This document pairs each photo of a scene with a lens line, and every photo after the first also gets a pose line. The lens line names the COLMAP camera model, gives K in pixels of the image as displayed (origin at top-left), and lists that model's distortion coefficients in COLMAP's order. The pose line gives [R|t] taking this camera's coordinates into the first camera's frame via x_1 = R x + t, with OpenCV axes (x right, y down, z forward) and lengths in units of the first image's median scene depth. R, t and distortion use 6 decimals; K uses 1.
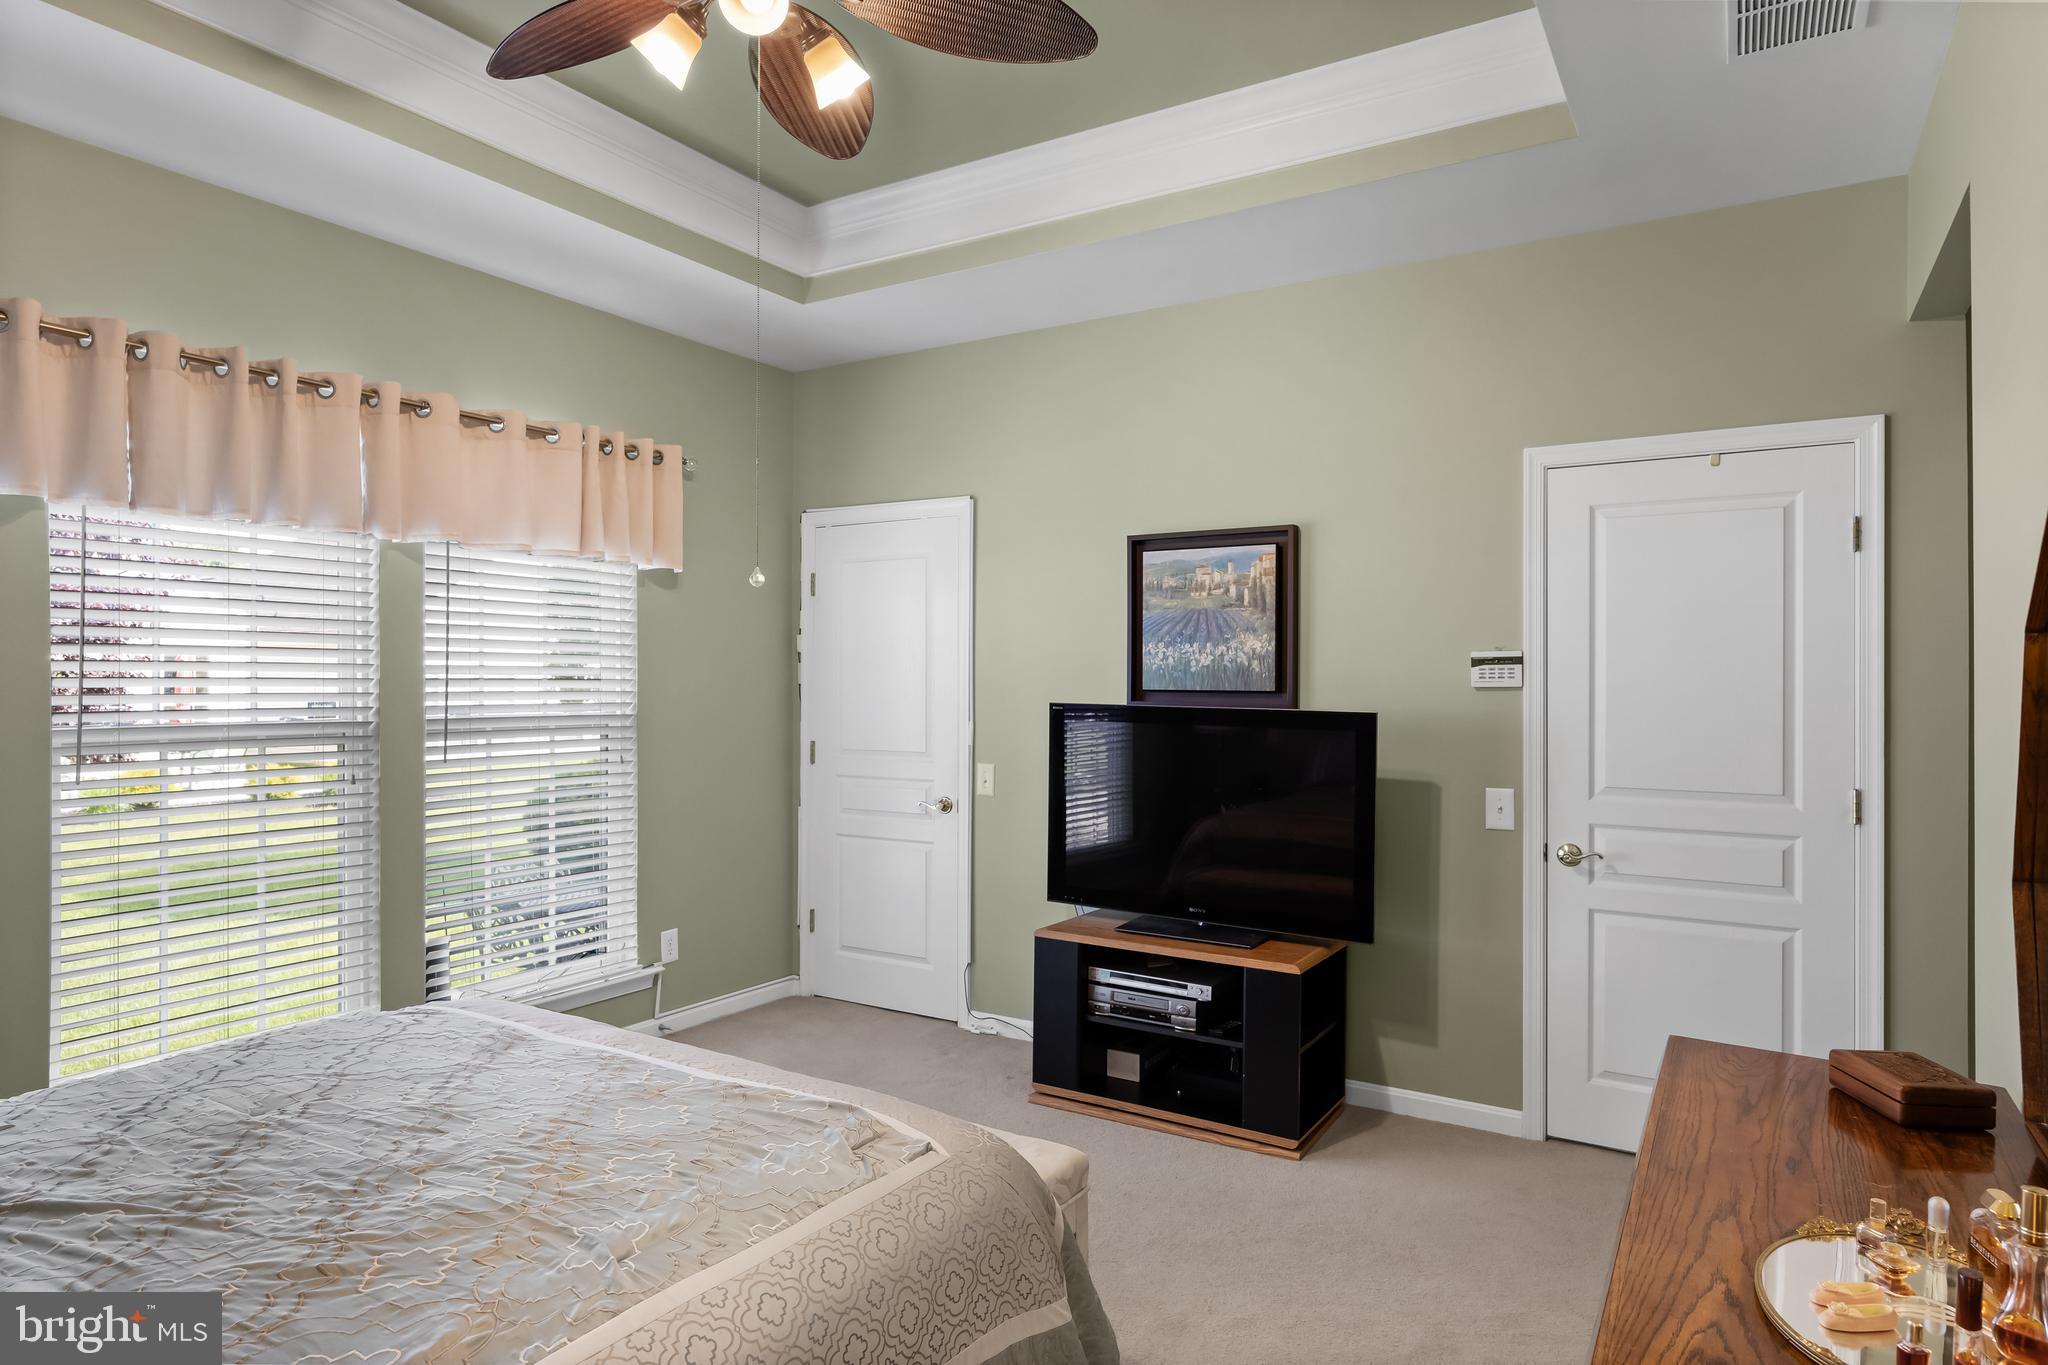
lens RADIAL K [[1155.5, 0, 1018.8], [0, 1155.5, 676.2], [0, 0, 1]] dist [0.002889, -0.000318]
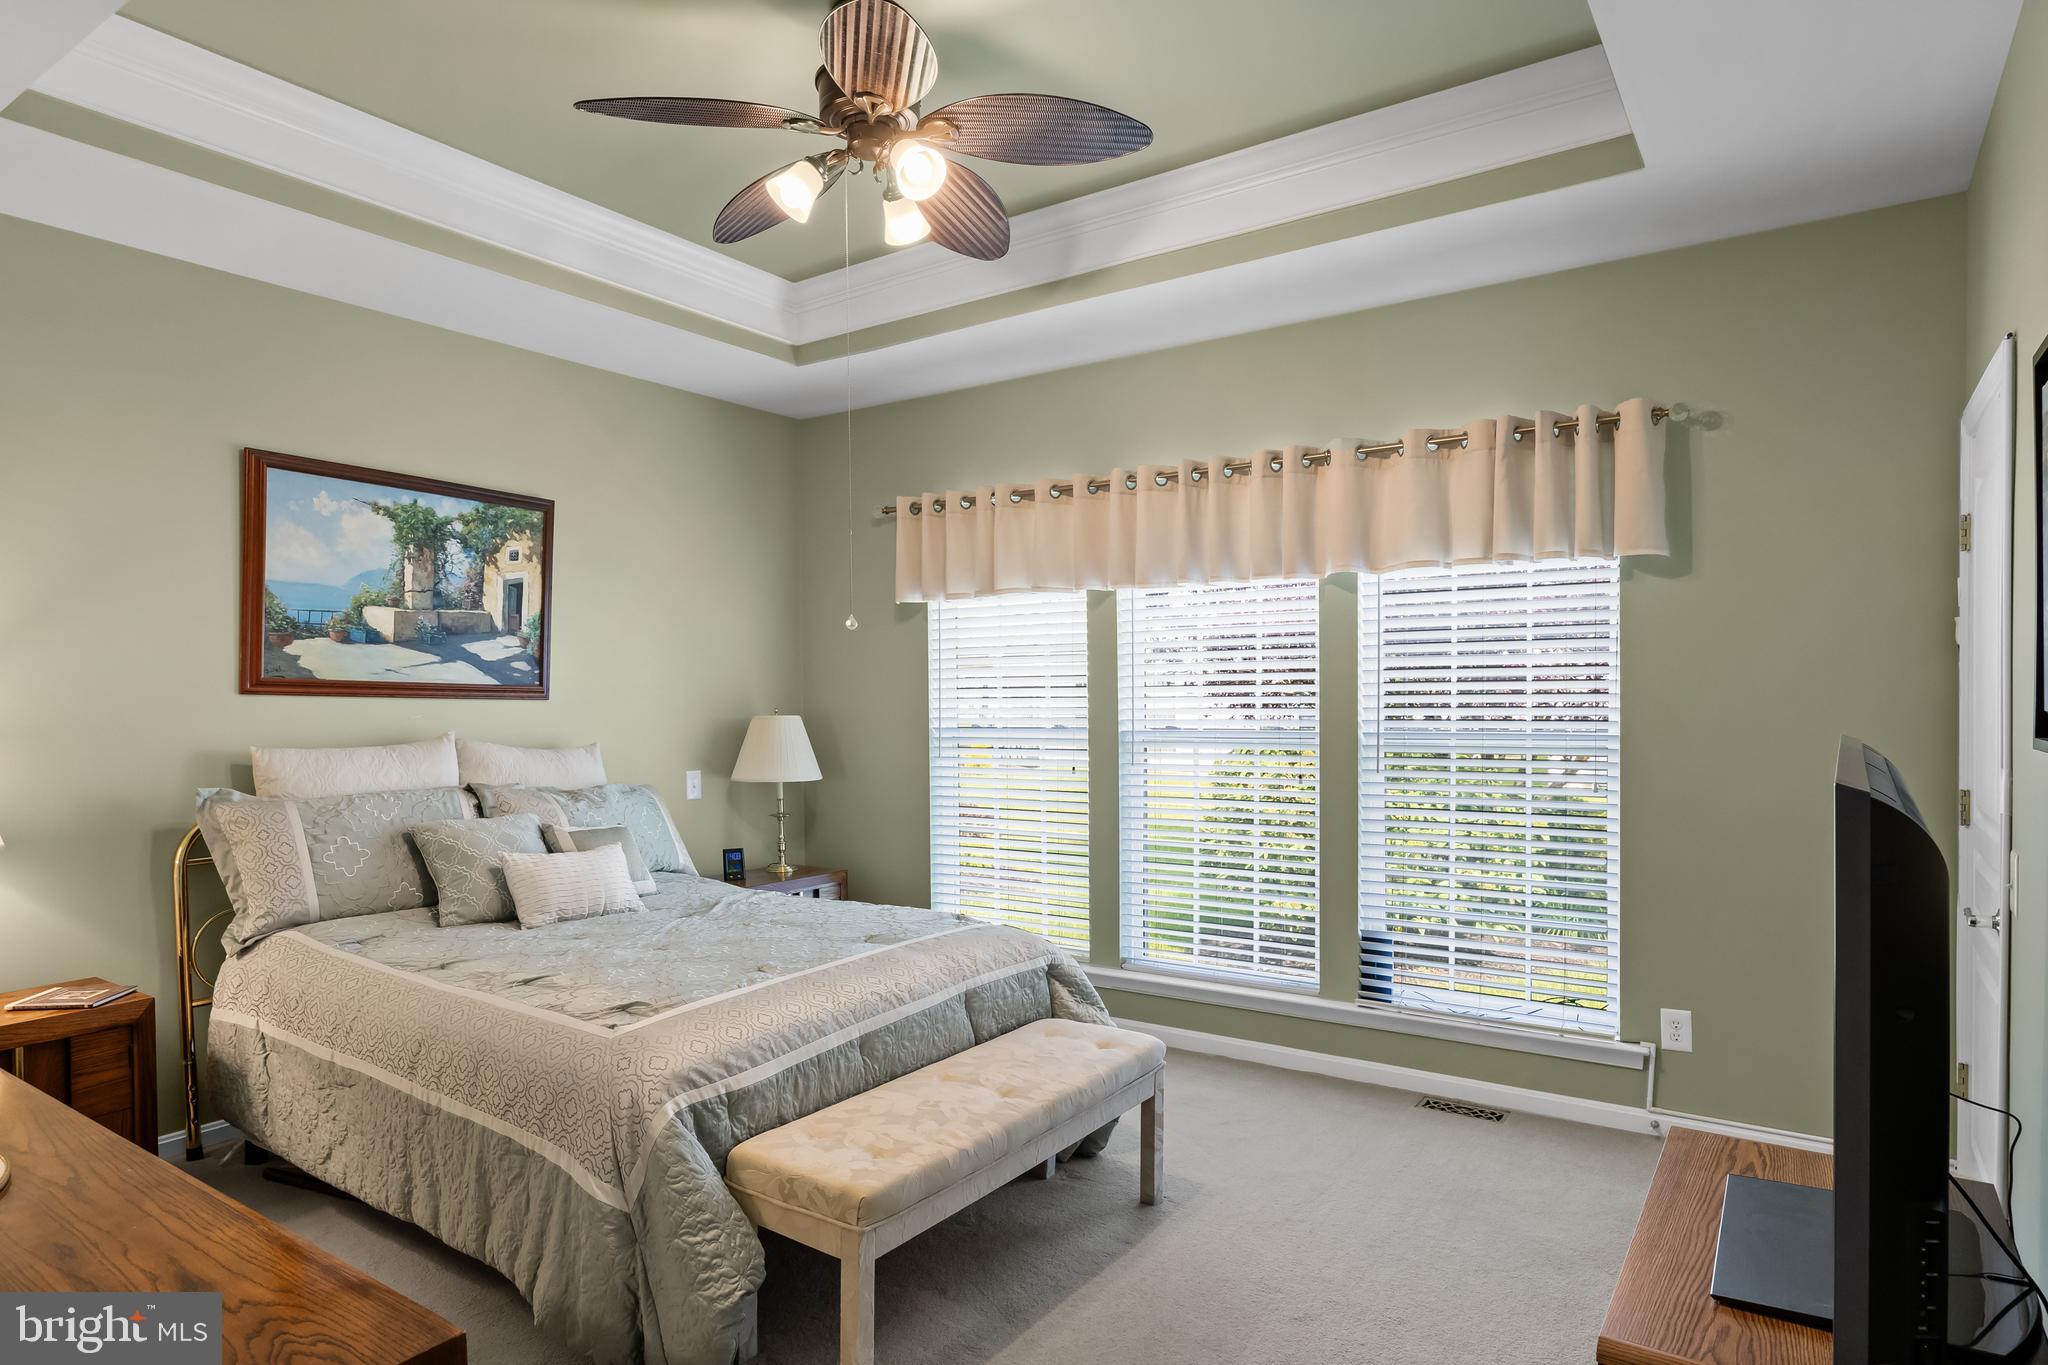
lens RADIAL K [[1158.3, 0, 1046.1], [0, 1158.3, 745.0], [0, 0, 1]] dist [0.000012, -0.000467]
pose [[-0.039802, 0.034374, -0.998616, 0.526158], [0.008829, 0.999381, 0.034049, 0.006574], [0.999169, -0.007462, -0.040081, 0.625392]]
